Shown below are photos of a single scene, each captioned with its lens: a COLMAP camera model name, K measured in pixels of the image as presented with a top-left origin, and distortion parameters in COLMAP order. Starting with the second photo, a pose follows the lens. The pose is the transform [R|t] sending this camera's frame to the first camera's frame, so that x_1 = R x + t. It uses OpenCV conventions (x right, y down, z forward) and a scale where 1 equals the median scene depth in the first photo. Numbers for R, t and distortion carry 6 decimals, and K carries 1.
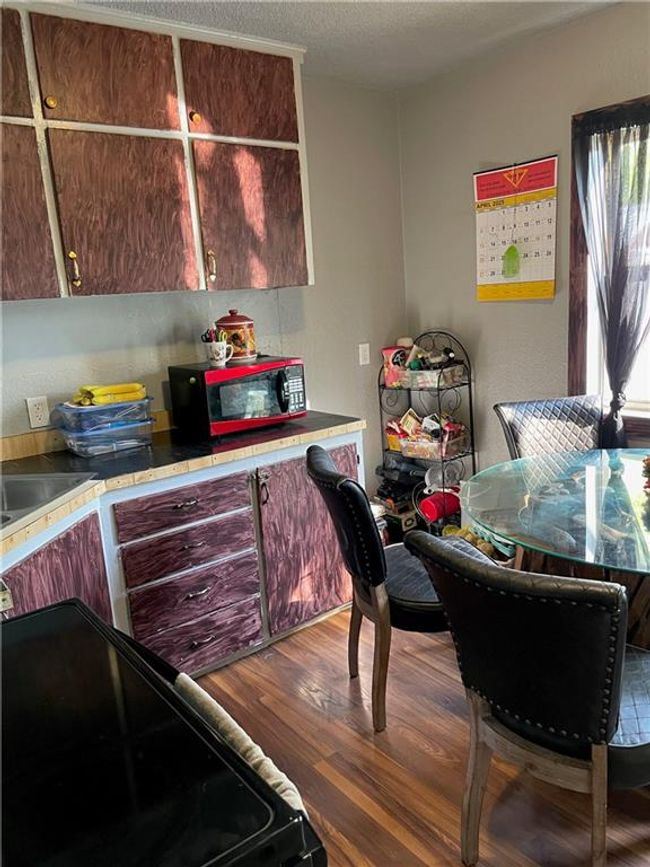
lens RADIAL K [[659.6, 0, 317.2], [0, 659.6, 432.7], [0, 0, 1]] dist [0.073019, -0.099544]
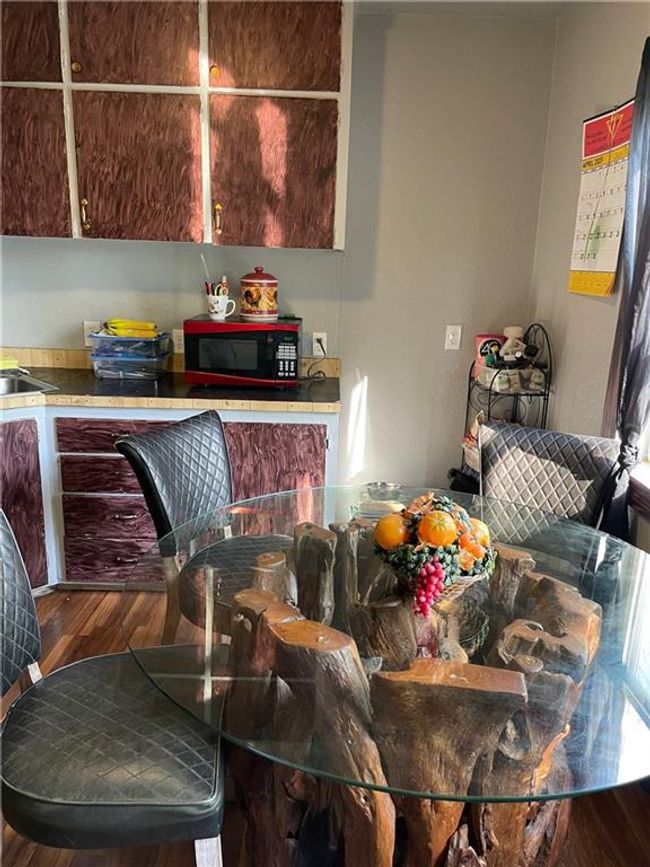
lens RADIAL K [[659.6, 0, 327.2], [0, 659.6, 432.5], [0, 0, 1]] dist [0.073019, -0.099544]
pose [[0.782730, 0.245578, -0.571861, 0.670342], [-0.211647, 0.969127, 0.126489, -0.104639], [0.585269, 0.022025, 0.810540, 0.288756]]
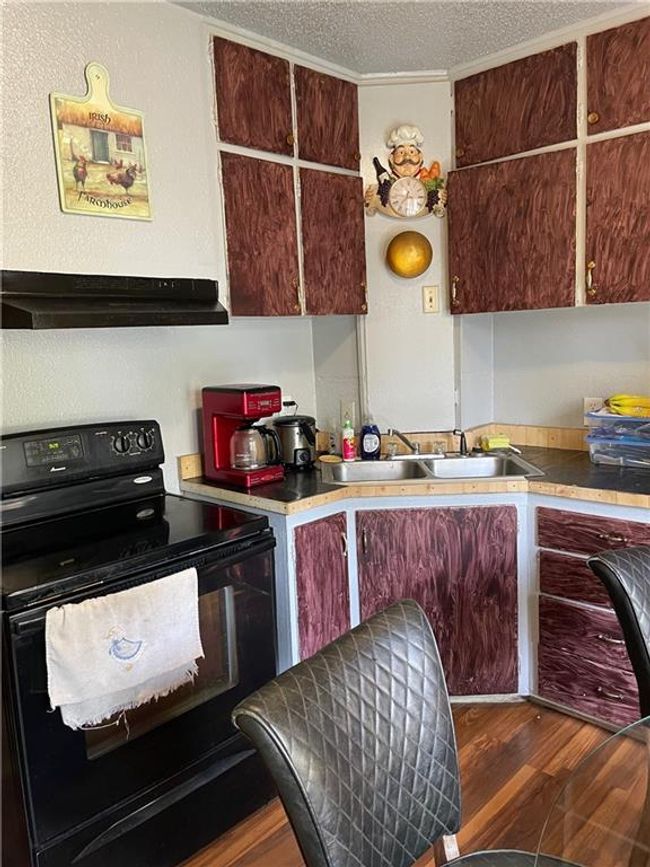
lens RADIAL K [[659.6, 0, 326.1], [0, 659.6, 429.3], [0, 0, 1]] dist [0.073019, -0.099544]
pose [[0.155569, 0.204438, -0.966438, 0.559291], [-0.167791, 0.969602, 0.178098, -0.125491], [0.973470, 0.134453, 0.185143, 0.413700]]
